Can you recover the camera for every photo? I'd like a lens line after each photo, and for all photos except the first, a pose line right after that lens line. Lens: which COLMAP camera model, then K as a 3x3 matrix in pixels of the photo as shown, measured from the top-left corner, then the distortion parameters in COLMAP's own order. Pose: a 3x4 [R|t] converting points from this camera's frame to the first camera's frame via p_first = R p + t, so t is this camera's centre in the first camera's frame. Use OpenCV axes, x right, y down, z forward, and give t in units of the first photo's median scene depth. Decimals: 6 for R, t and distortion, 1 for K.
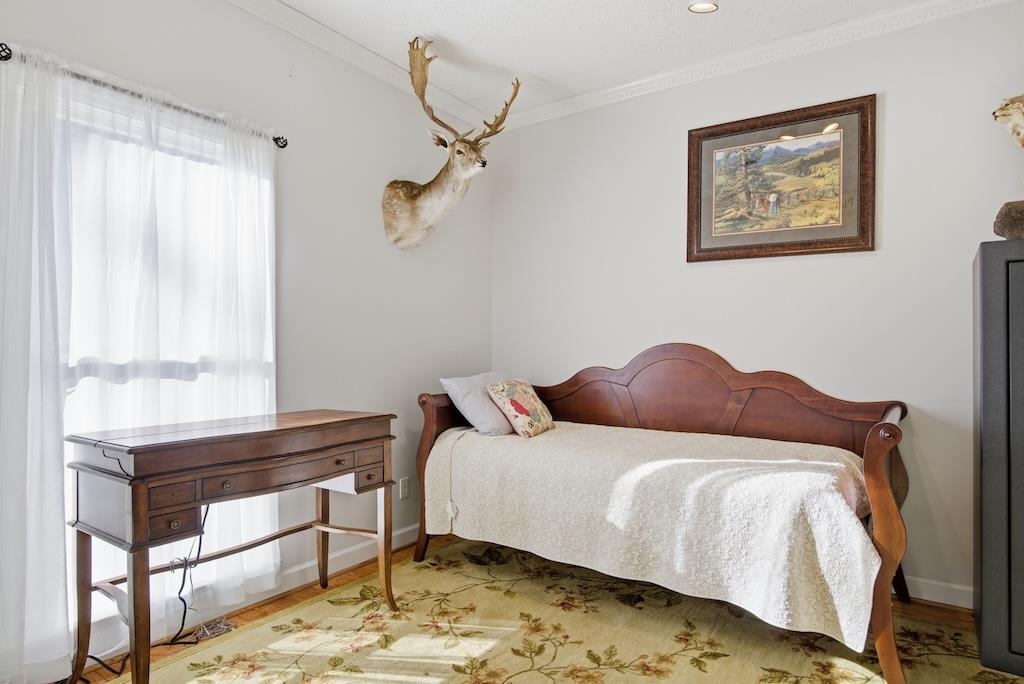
lens RADIAL K [[586.5, 0, 512.1], [0, 586.5, 338.8], [0, 0, 1]] dist [-0.009454, -0.000936]
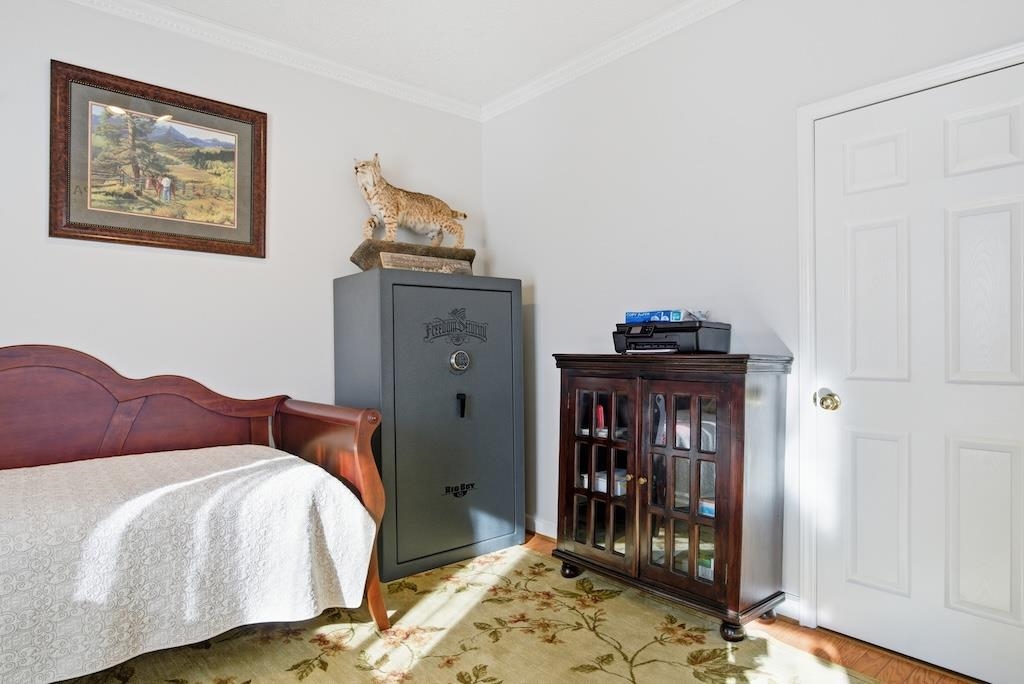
lens RADIAL K [[586.5, 0, 514.3], [0, 586.5, 349.5], [0, 0, 1]] dist [-0.009454, -0.000936]
pose [[0.251398, -0.012629, 0.967801, -0.300116], [-0.004413, 0.999890, 0.014194, 0.000619], [-0.967874, -0.007839, 0.251315, 0.263634]]
